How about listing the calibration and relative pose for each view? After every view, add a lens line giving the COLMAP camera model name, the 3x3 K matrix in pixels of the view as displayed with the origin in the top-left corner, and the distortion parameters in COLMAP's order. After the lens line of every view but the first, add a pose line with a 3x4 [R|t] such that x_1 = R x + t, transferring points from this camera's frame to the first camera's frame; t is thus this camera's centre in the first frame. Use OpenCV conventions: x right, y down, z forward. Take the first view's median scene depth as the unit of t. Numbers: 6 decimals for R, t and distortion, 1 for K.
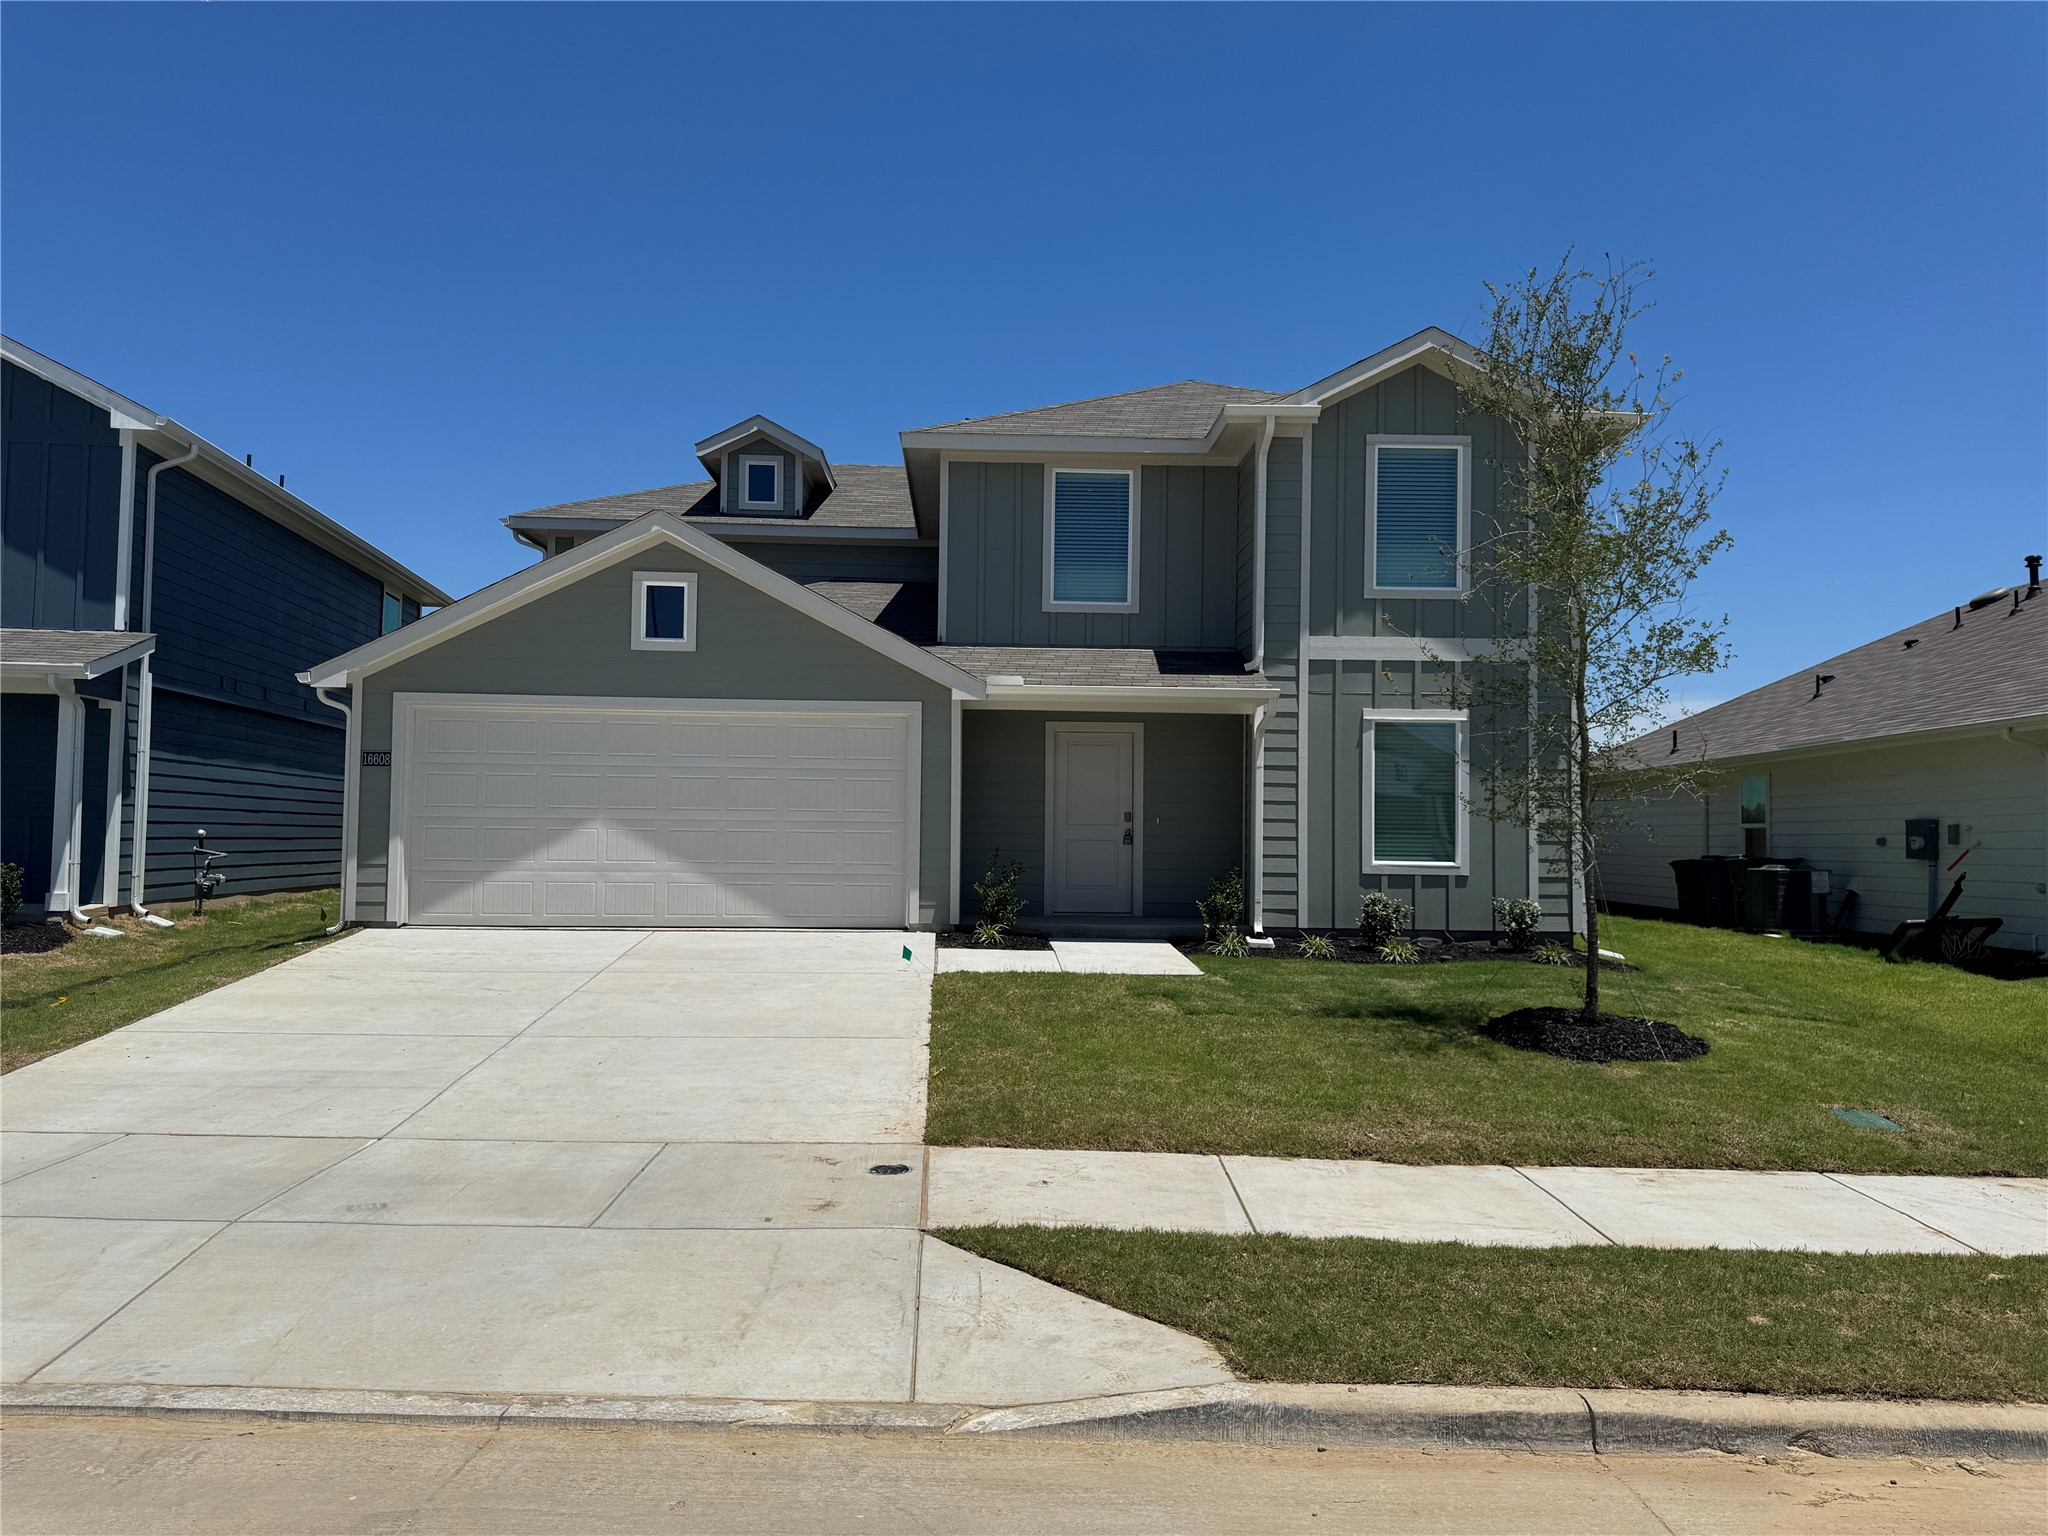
lens RADIAL K [[1460.7, 0, 1034.7], [0, 1460.7, 778.6], [0, 0, 1]] dist [0.012954, -0.010724]
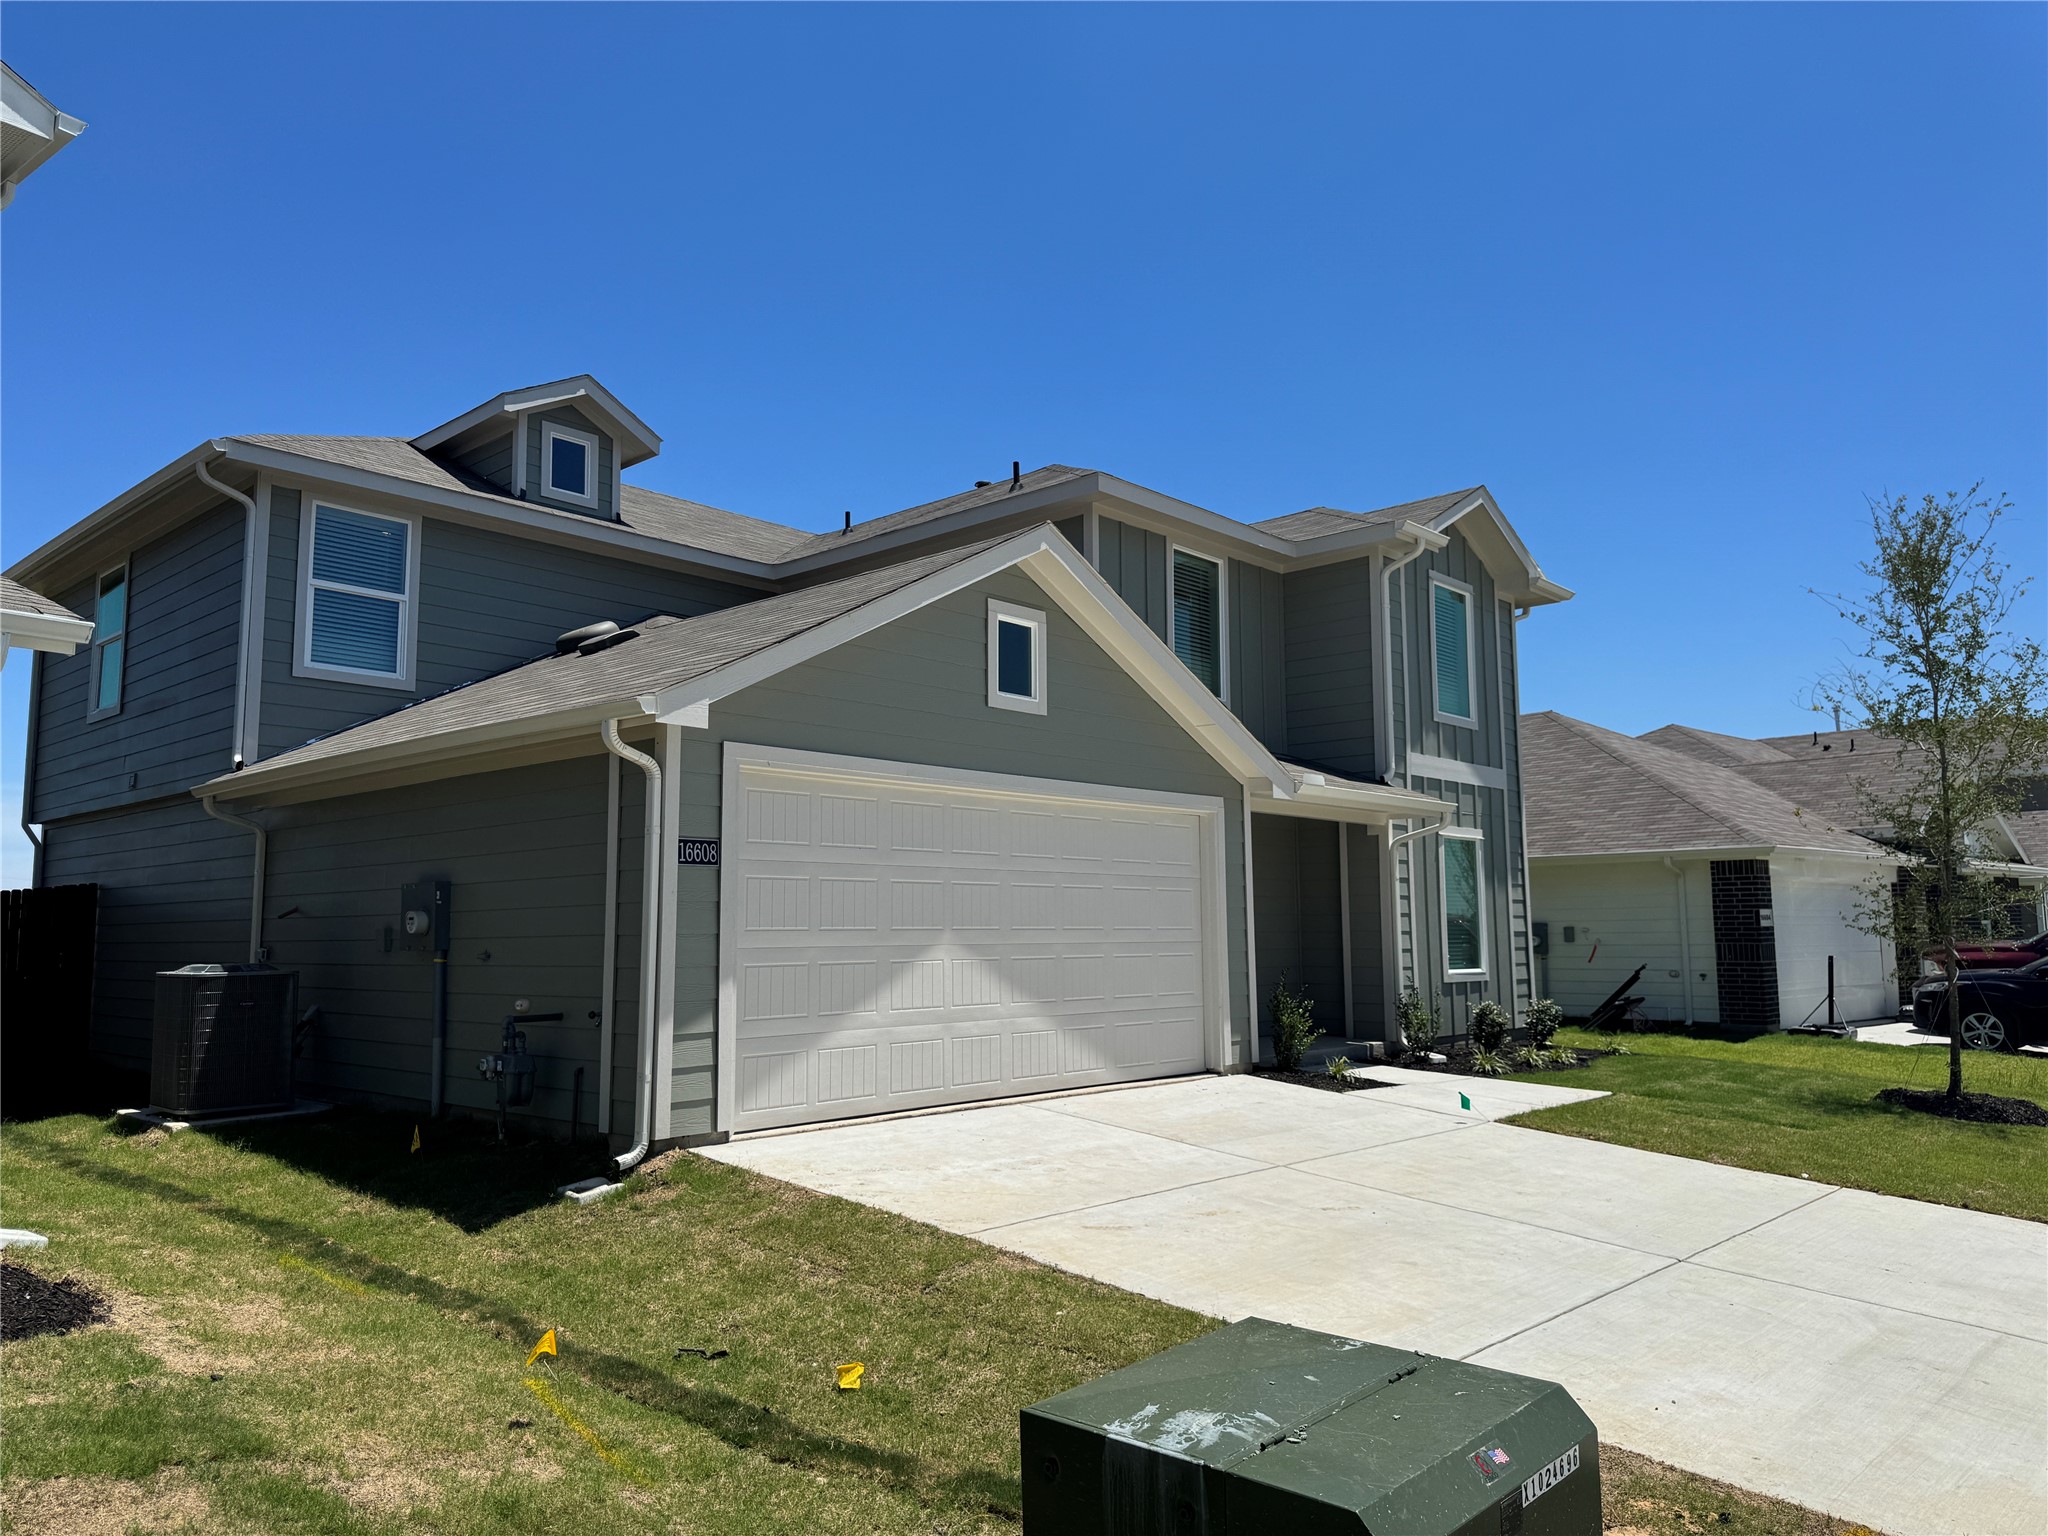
lens RADIAL K [[1460.7, 0, 1031.1], [0, 1460.7, 757.1], [0, 0, 1]] dist [0.012954, -0.010724]
pose [[0.702958, 0.069970, 0.707782, -0.732586], [-0.017576, 0.996554, -0.081061, -0.005787], [-0.711015, 0.044542, 0.701765, 0.466457]]
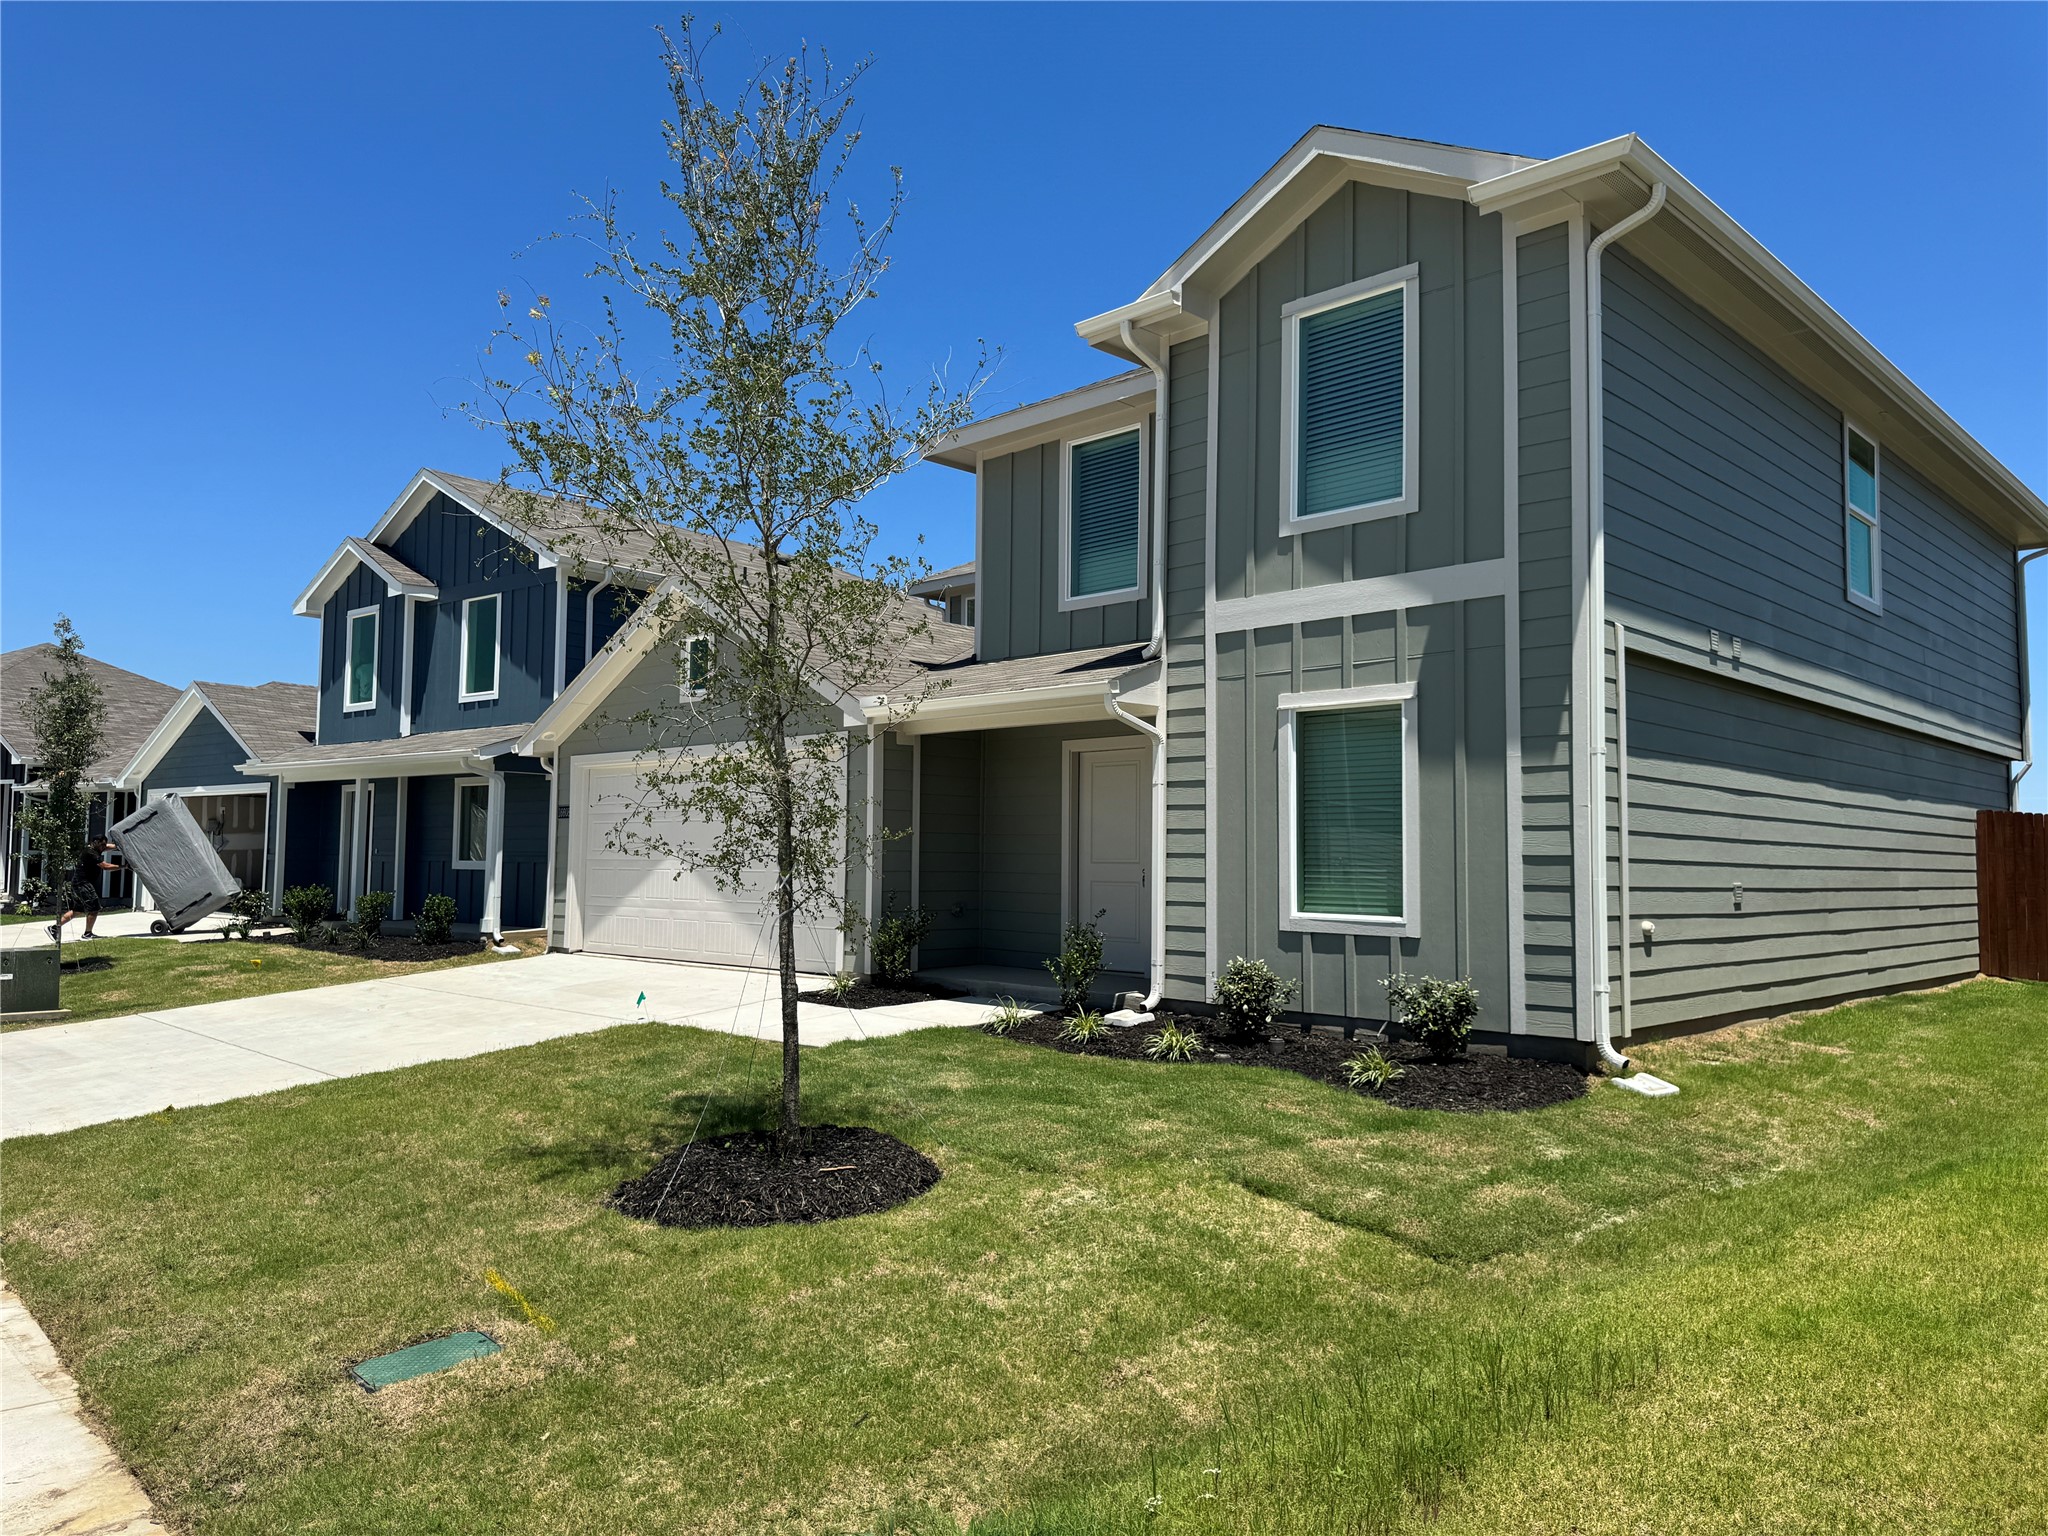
lens RADIAL K [[1460.7, 0, 1025.4], [0, 1460.7, 772.5], [0, 0, 1]] dist [0.012954, -0.010724]
pose [[0.680175, -0.052138, -0.731193, 0.652358], [0.031013, 0.998621, -0.042358, 0.015634], [0.732393, 0.006135, 0.680854, 0.435408]]
